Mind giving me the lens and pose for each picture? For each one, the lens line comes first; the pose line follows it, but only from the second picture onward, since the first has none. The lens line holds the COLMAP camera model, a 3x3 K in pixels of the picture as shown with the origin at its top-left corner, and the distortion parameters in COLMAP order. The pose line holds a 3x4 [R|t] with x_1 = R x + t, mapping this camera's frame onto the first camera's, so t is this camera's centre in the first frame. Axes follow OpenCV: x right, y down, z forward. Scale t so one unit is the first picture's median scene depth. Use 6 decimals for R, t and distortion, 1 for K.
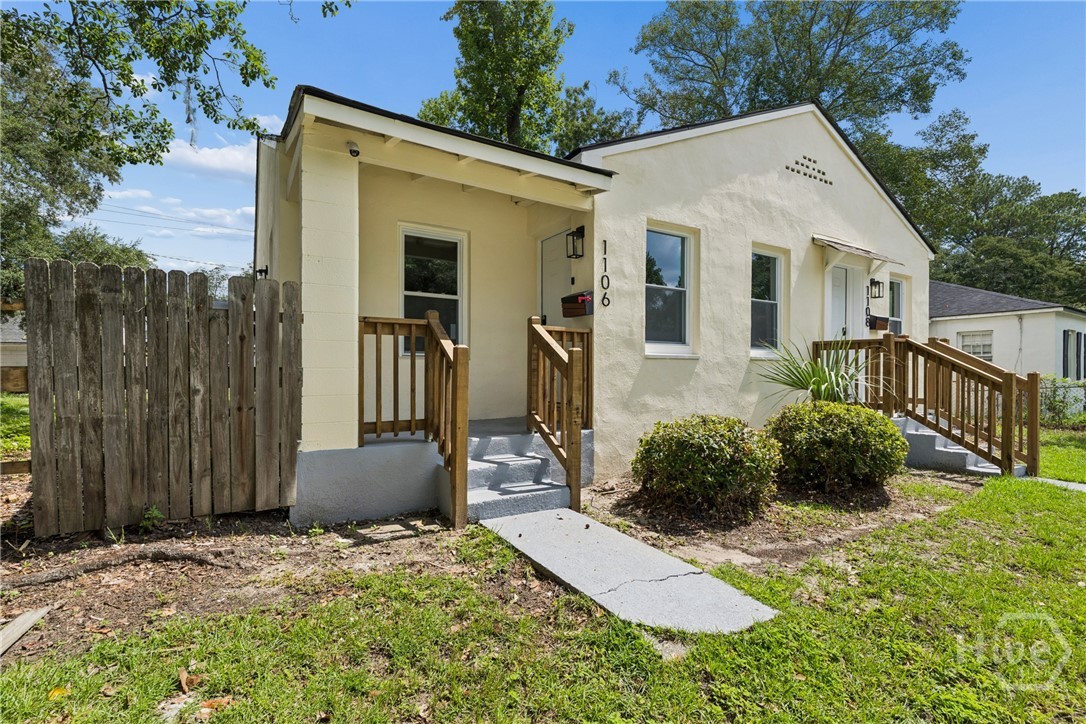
lens RADIAL K [[499.1, 0, 543.0], [0, 499.1, 362.0], [0, 0, 1]] dist [-0.000542, -0.000009]
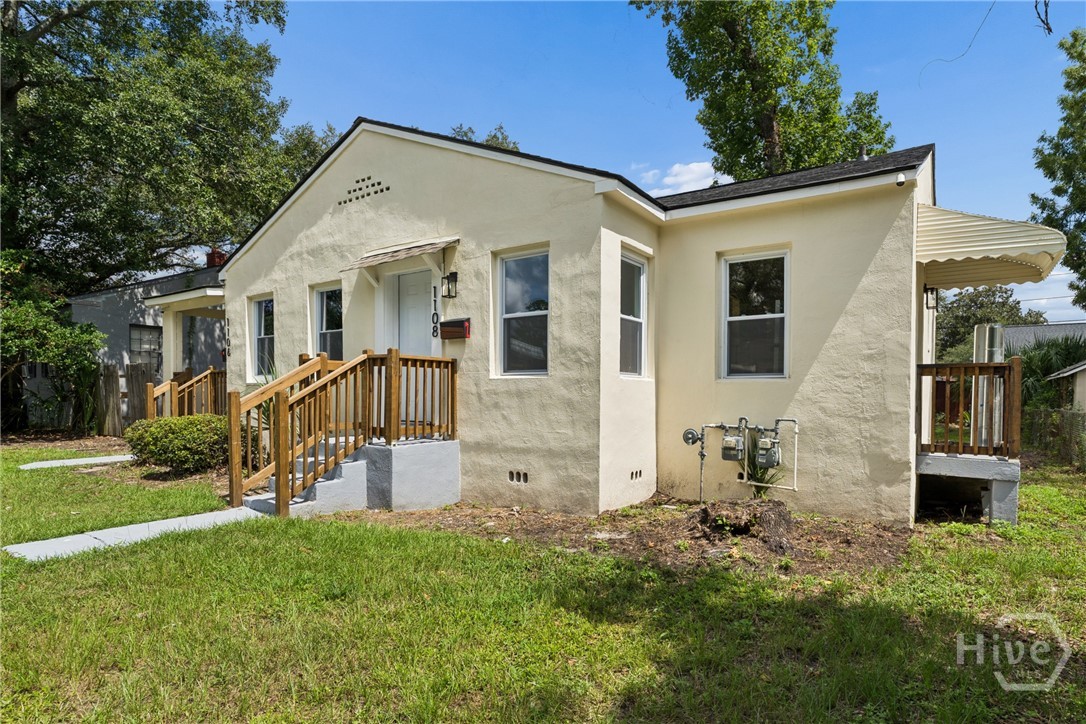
lens RADIAL K [[574.1, 0, 574.8], [0, 574.1, 402.8], [0, 0, 1]] dist [-0.001432, -0.000136]
pose [[0.416444, 0.000685, -0.909161, 2.242524], [0.006199, 0.999974, 0.003593, 0.046563], [0.909140, -0.007132, 0.416429, 1.160770]]
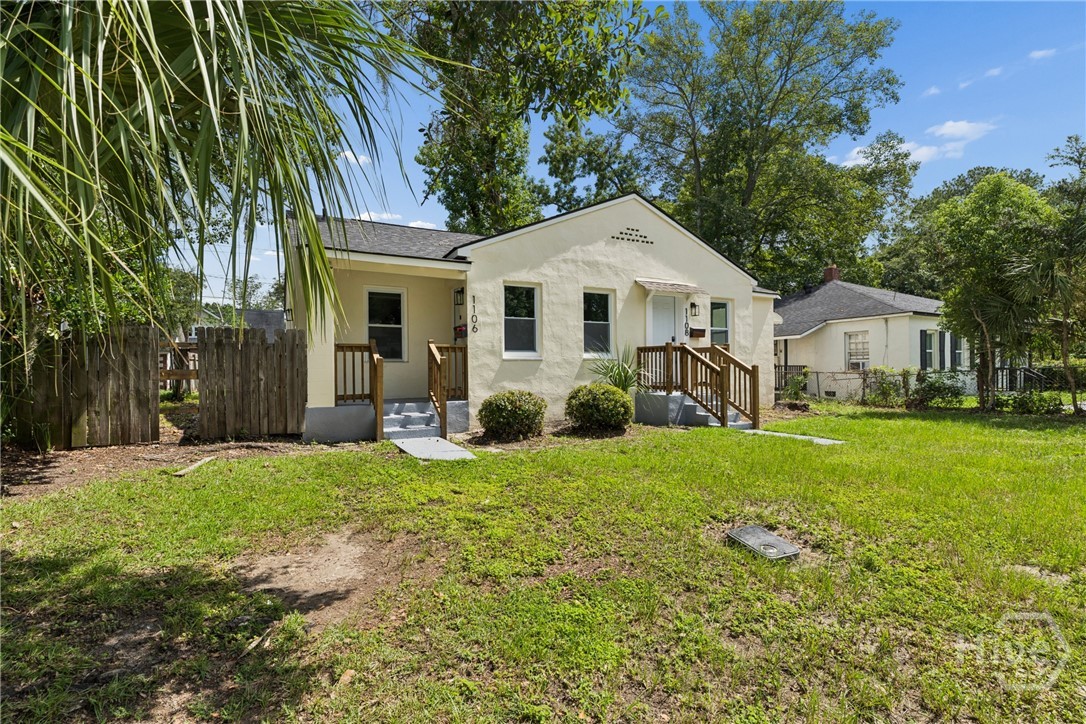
lens RADIAL K [[503.2, 0, 542.8], [0, 503.2, 358.2], [0, 0, 1]] dist [-0.001932, -0.000161]
pose [[0.998454, -0.015263, -0.053450, 0.428142], [0.015062, 0.999878, -0.004162, -0.005653], [0.053507, 0.003351, 0.998562, -0.734335]]
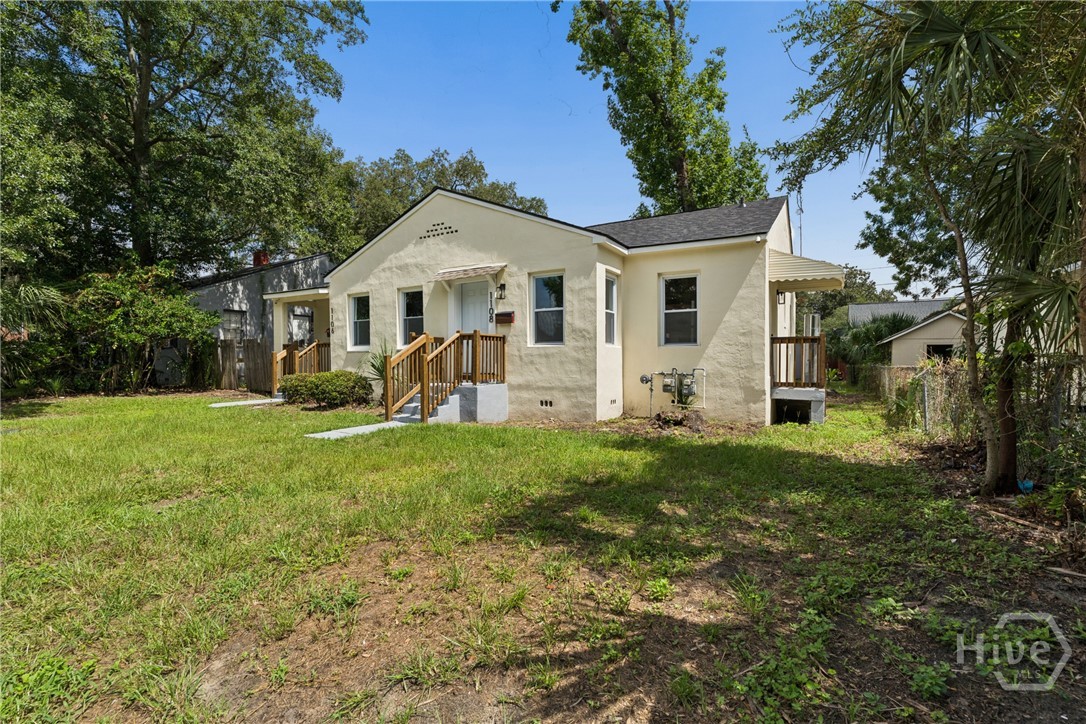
lens RADIAL K [[488.9, 0, 532.1], [0, 488.9, 365.8], [0, 0, 1]] dist [-0.002390, -0.000028]
pose [[0.452129, -0.005275, -0.891937, 2.656848], [0.014467, 0.999894, 0.001420, 0.065174], [0.891835, -0.013546, 0.452157, 0.709856]]
